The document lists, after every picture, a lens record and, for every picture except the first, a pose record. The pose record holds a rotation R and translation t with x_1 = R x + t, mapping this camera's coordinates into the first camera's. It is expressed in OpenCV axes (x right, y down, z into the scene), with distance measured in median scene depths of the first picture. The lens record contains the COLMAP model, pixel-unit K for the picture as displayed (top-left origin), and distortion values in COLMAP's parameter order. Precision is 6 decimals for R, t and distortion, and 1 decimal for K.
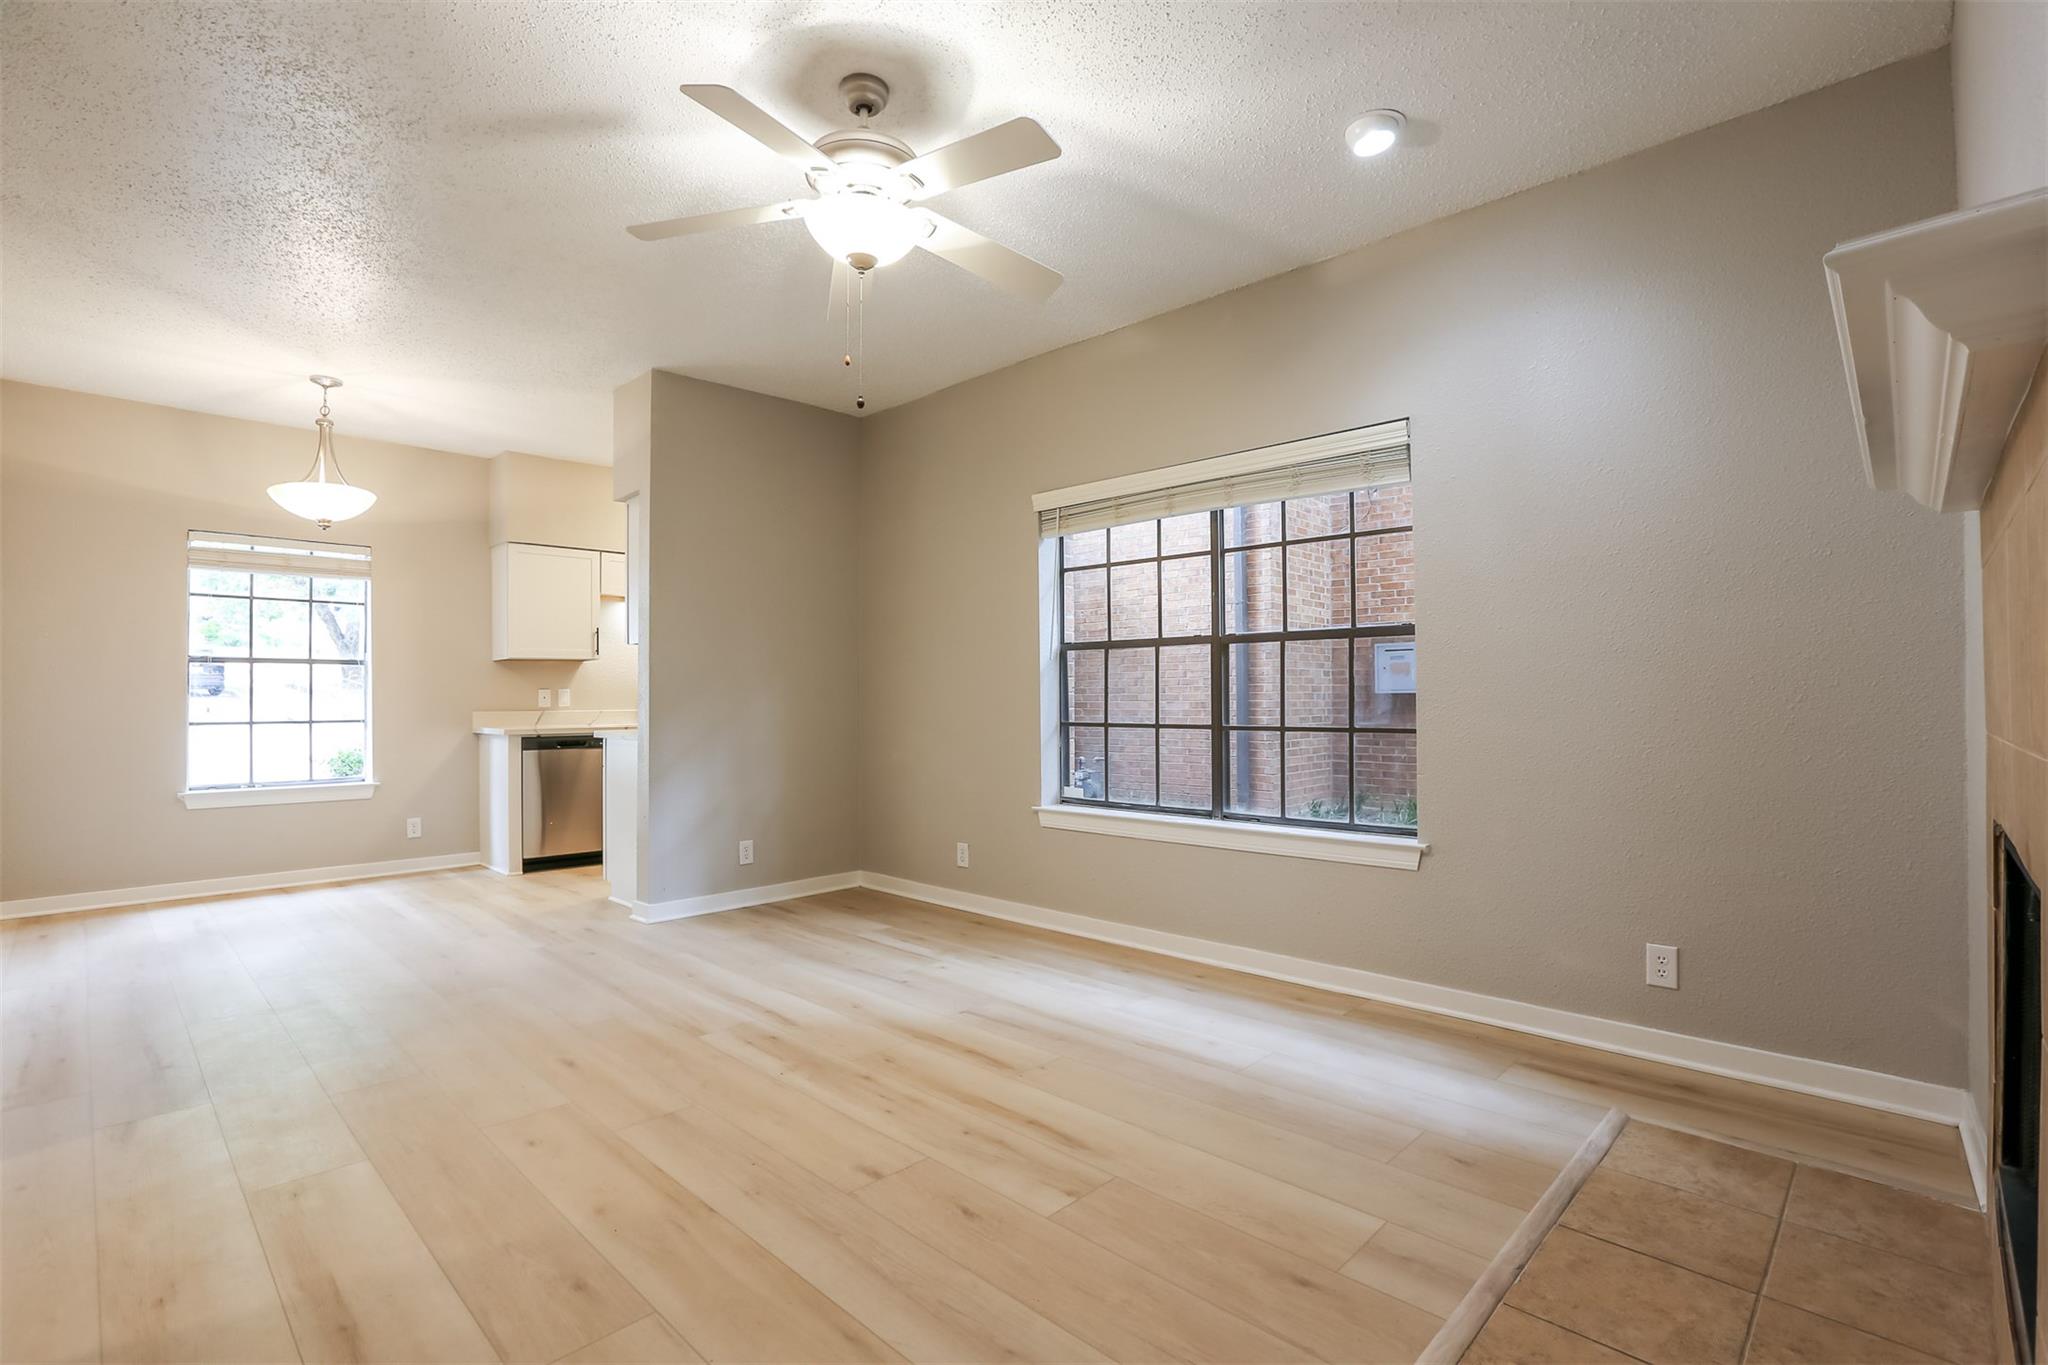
lens RADIAL K [[939.1, 0, 1015.6], [0, 939.1, 695.0], [0, 0, 1]] dist [-0.052179, 0.024946]
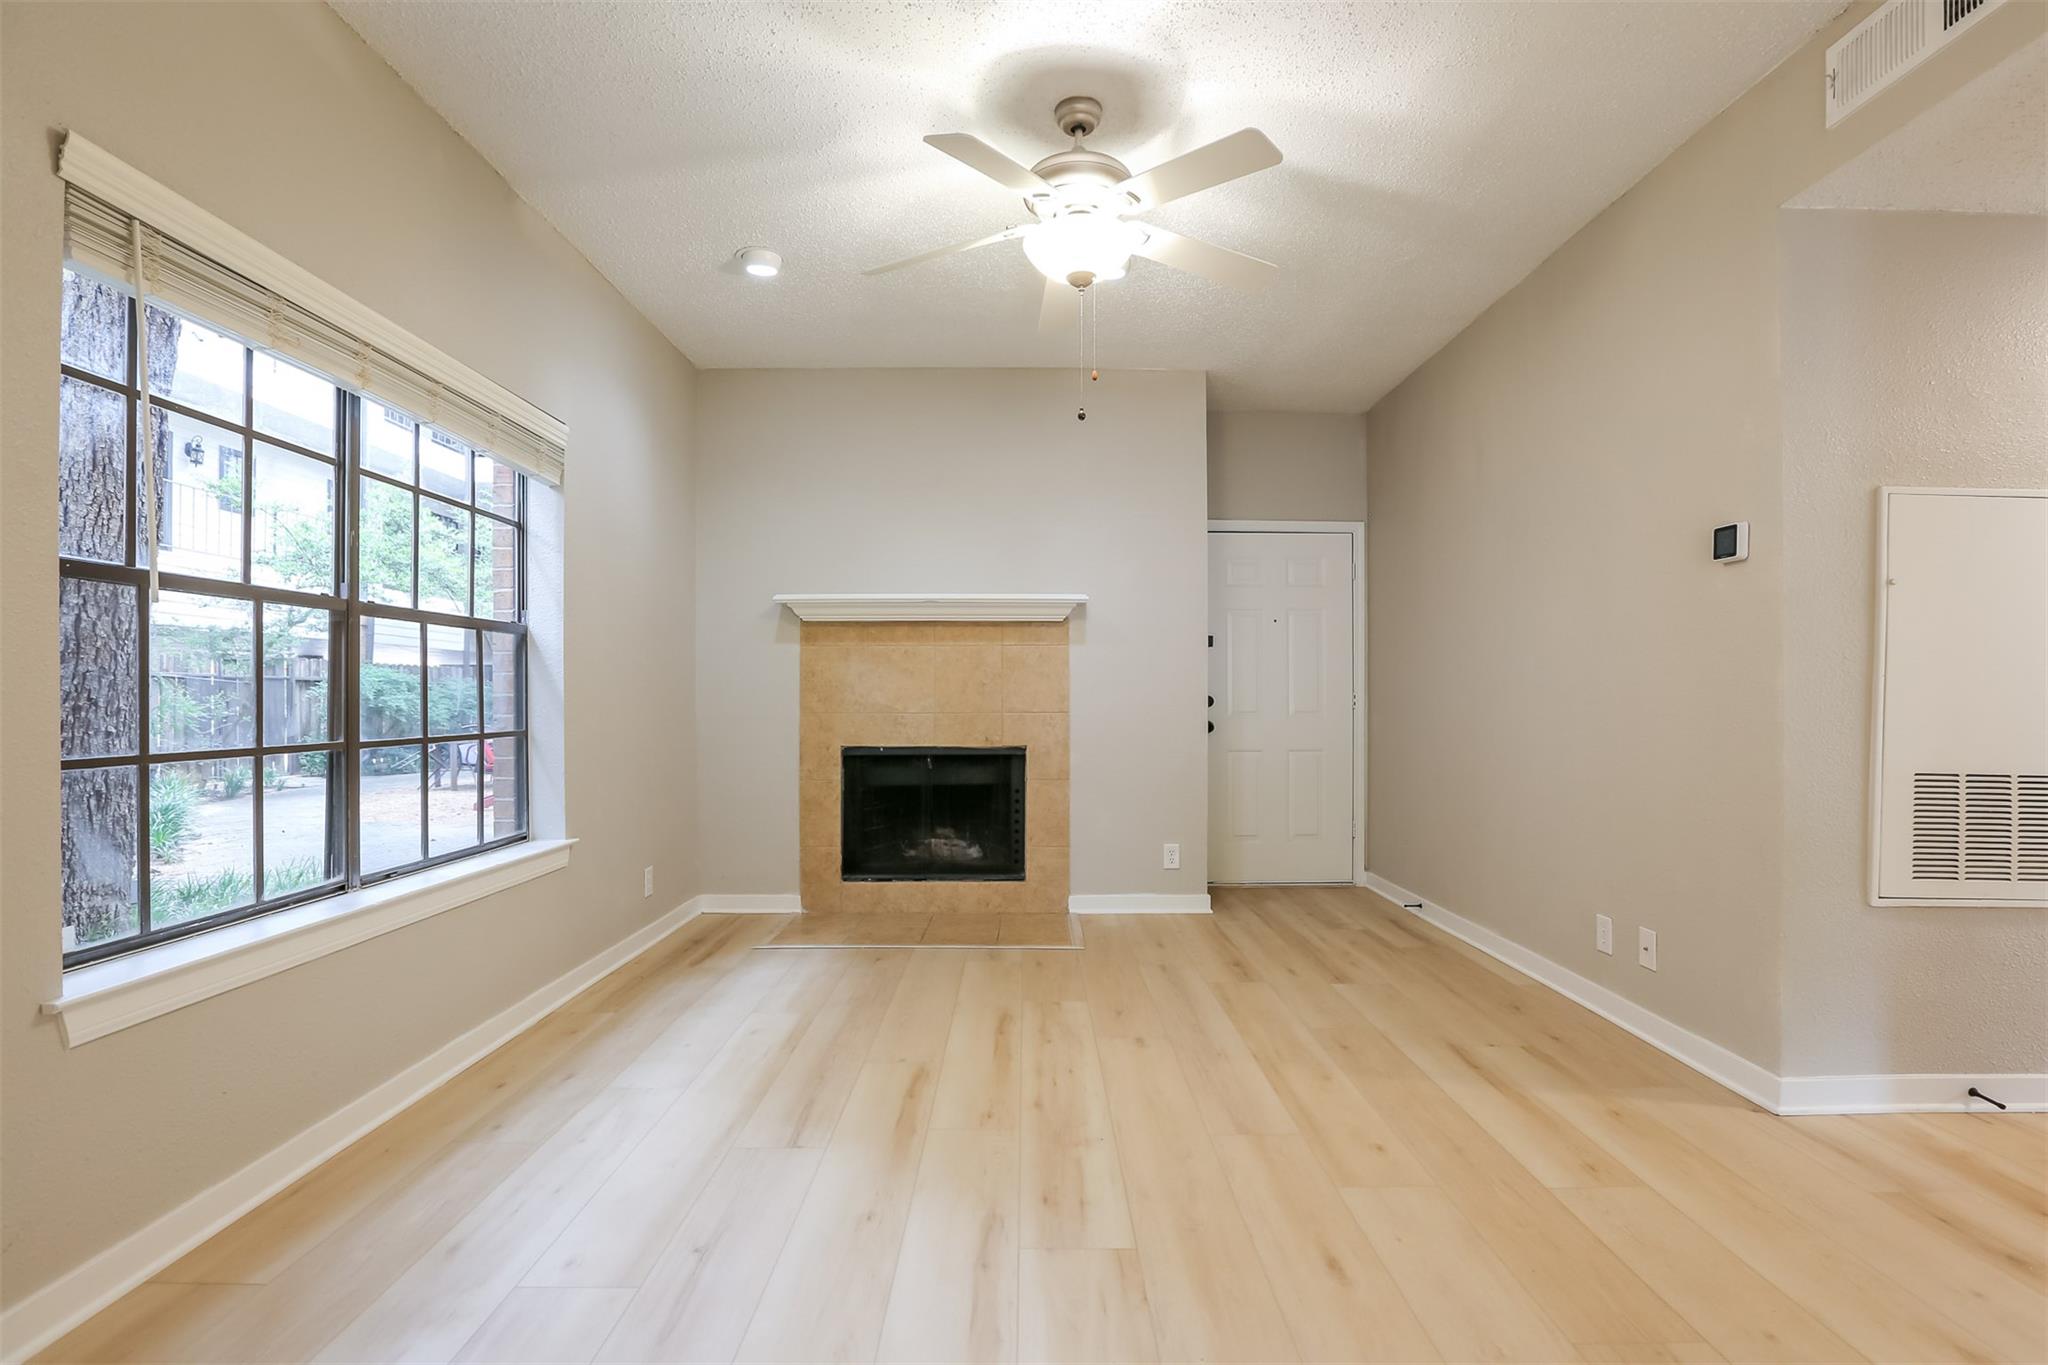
lens RADIAL K [[938.9, 0, 1035.3], [0, 938.9, 699.4], [0, 0, 1]] dist [-0.053586, 0.022984]
pose [[-0.700084, 0.004552, 0.714046, -0.807234], [0.000033, 0.999980, -0.006342, 0.011186], [-0.714060, -0.004416, -0.700070, 1.619848]]
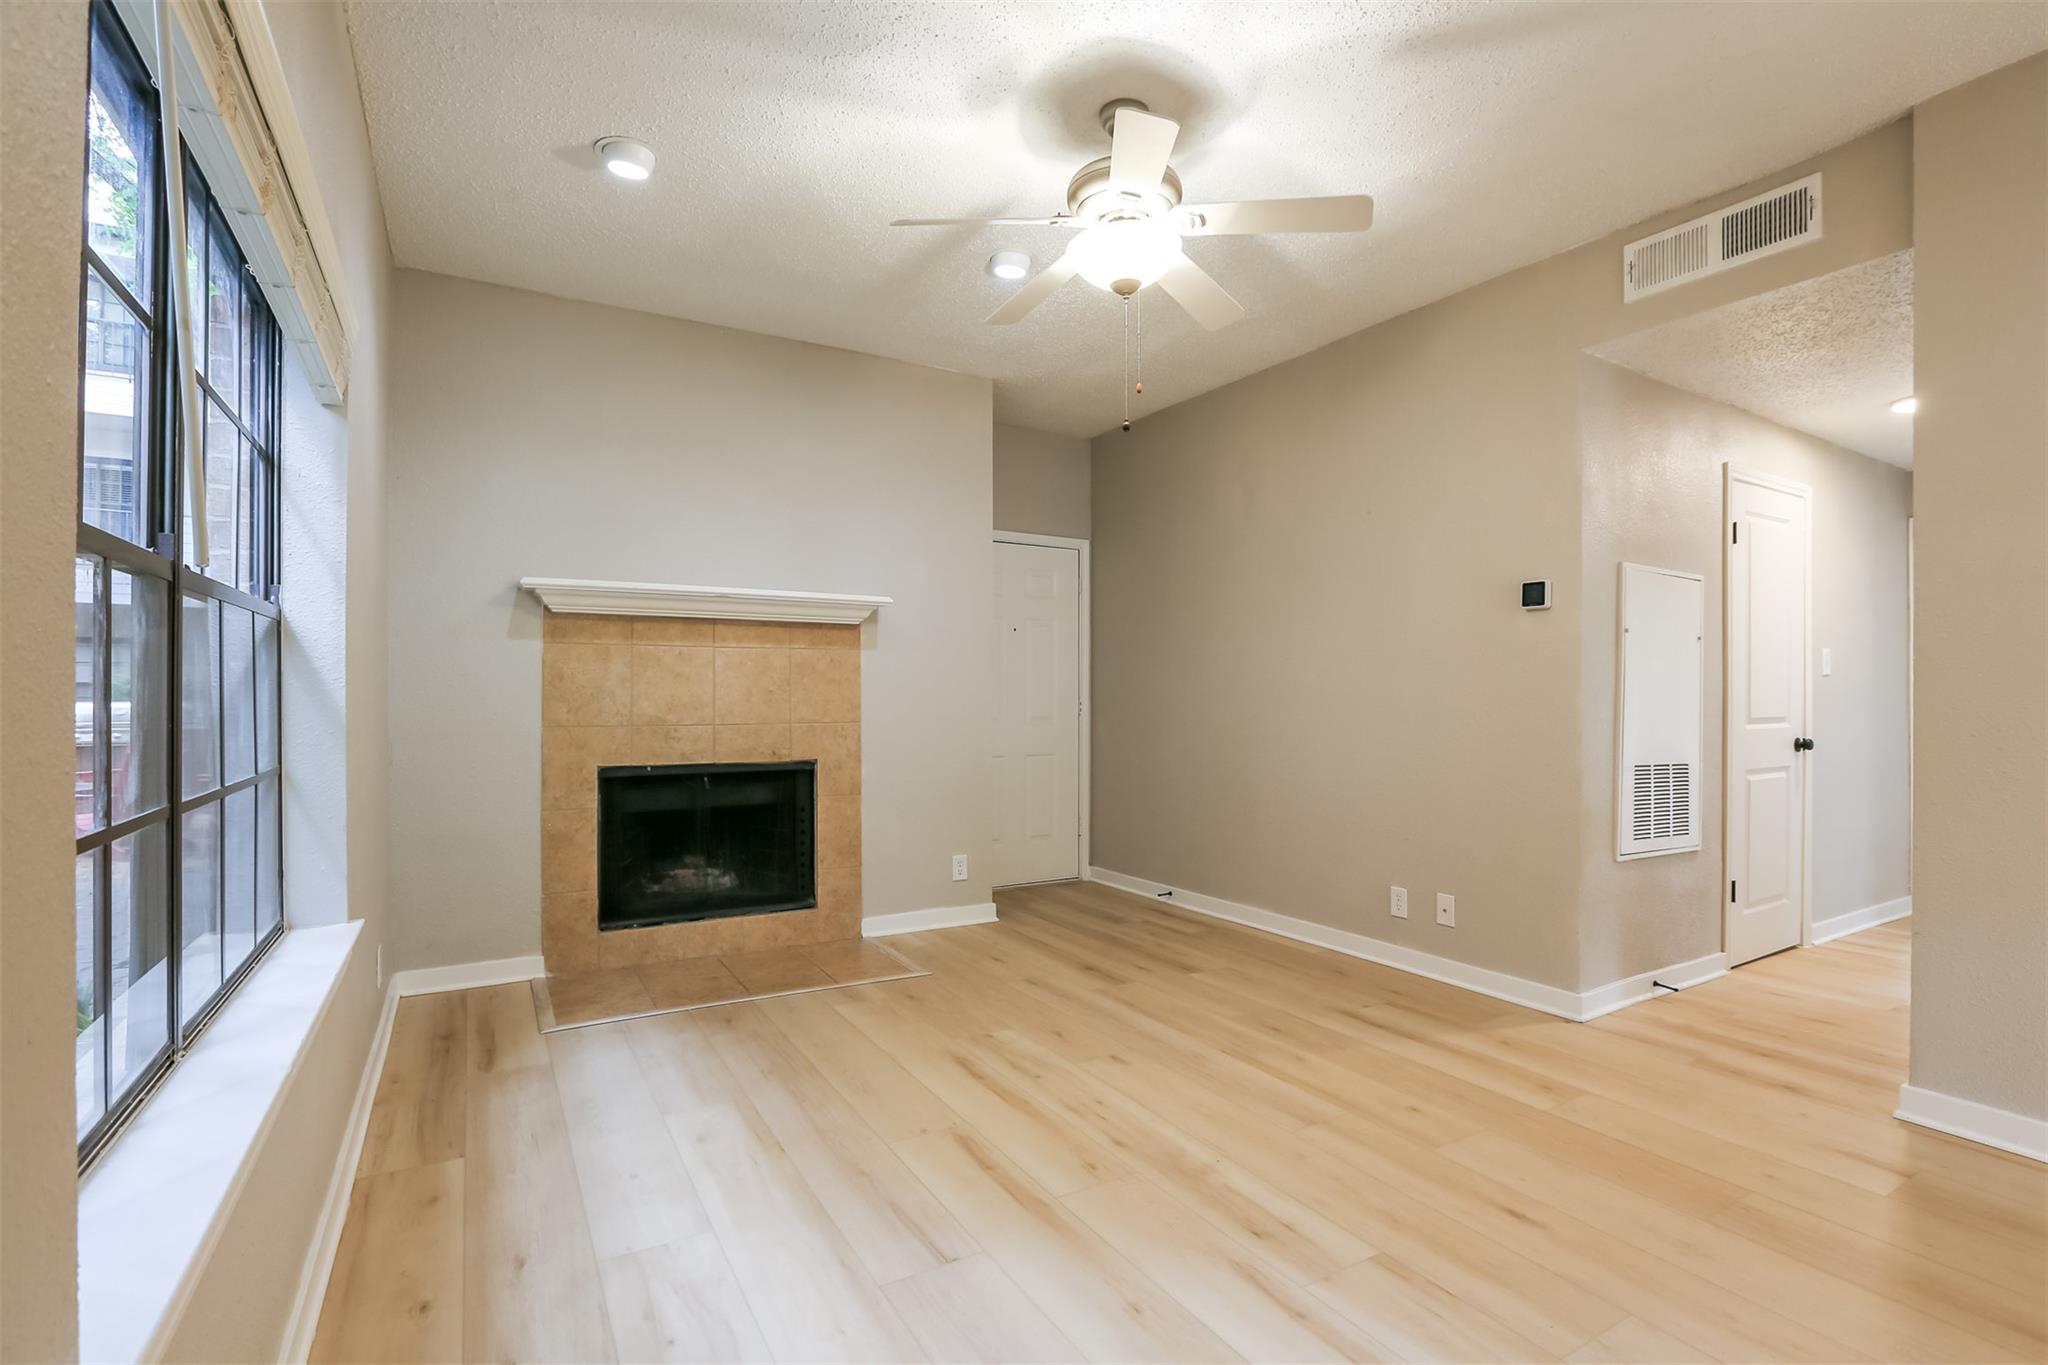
lens RADIAL K [[939.1, 0, 1015.6], [0, 939.1, 695.0], [0, 0, 1]] dist [-0.052179, 0.024946]
pose [[-0.961697, 0.002427, 0.274105, -0.302882], [0.000817, 0.999982, -0.005990, -0.013233], [-0.274114, -0.005537, -0.961681, 1.845030]]
